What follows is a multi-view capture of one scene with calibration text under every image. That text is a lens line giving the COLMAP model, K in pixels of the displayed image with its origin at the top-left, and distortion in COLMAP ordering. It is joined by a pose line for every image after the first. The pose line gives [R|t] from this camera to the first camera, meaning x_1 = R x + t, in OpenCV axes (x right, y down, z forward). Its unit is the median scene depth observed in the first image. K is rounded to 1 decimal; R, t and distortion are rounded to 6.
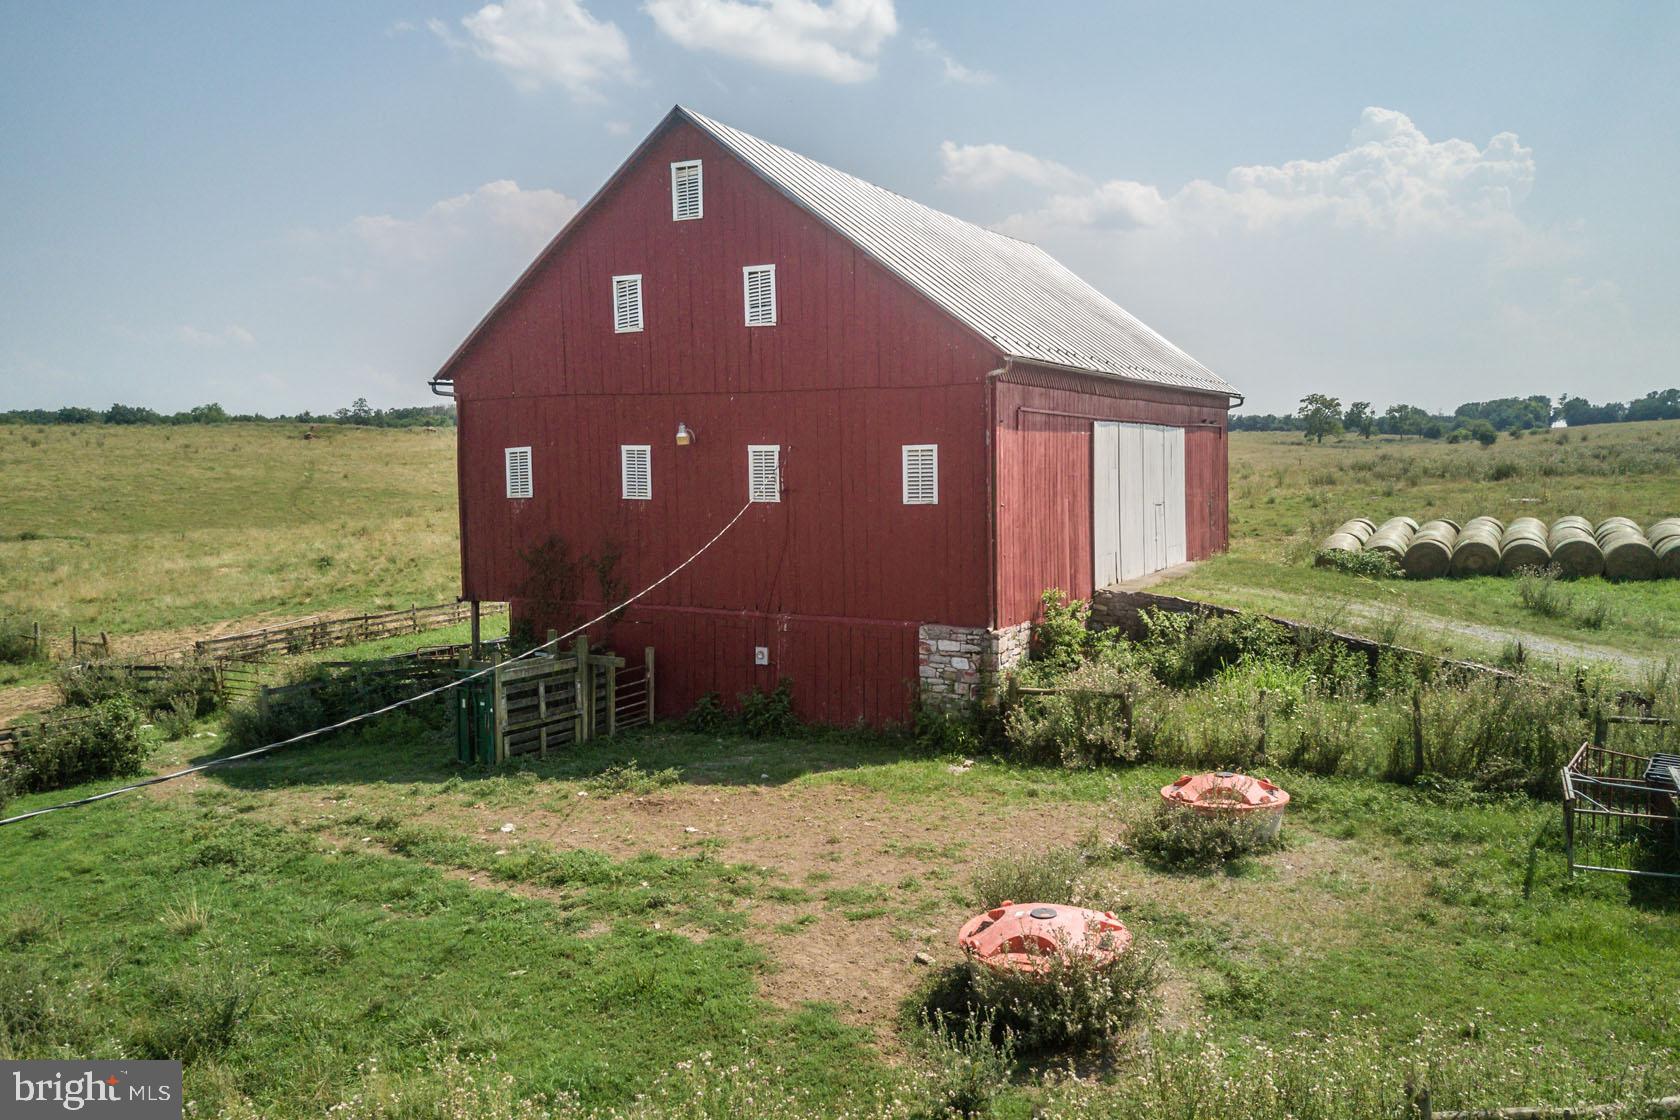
lens RADIAL K [[1283.2, 0, 840.6], [0, 1283.2, 569.6], [0, 0, 1]] dist [0.032335, -0.001224]
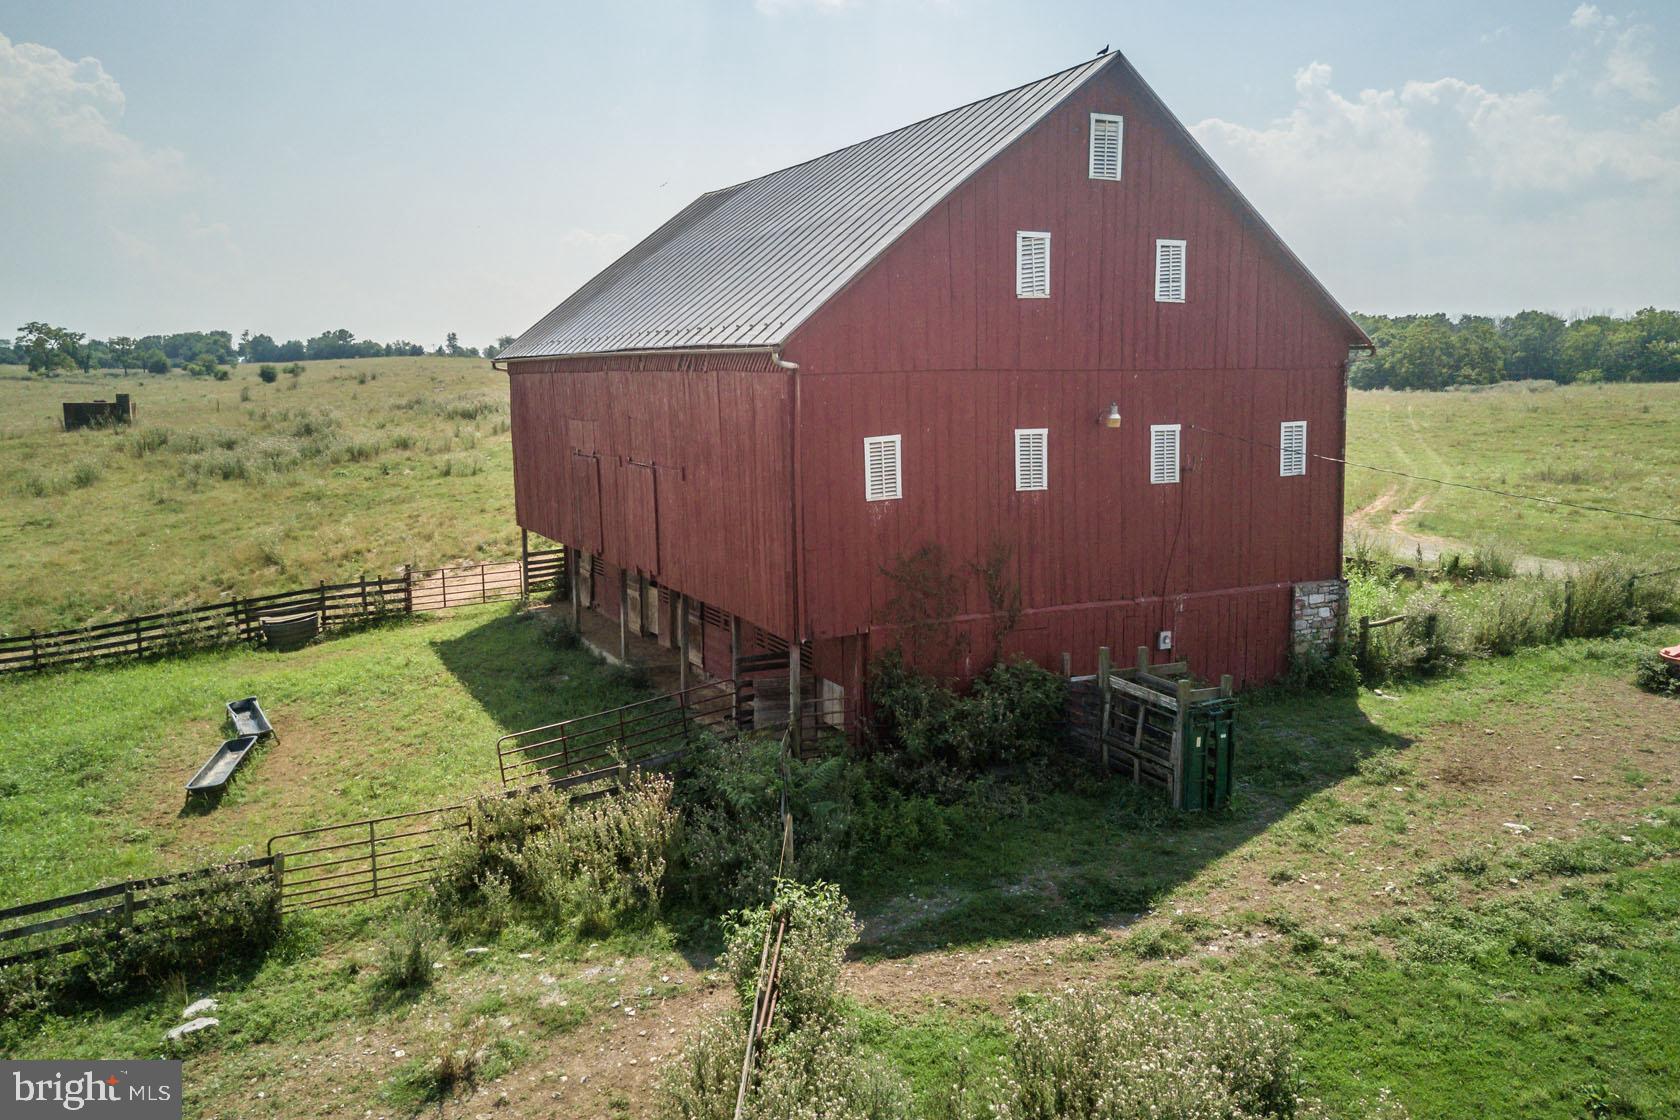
lens RADIAL K [[1283.2, 0, 840.2], [0, 1283.2, 547.3], [0, 0, 1]] dist [0.032335, -0.001224]
pose [[0.582160, -0.107610, 0.805922, -0.993175], [0.080414, 0.993964, 0.074631, -0.096647], [-0.809088, 0.021361, 0.587299, 0.623628]]
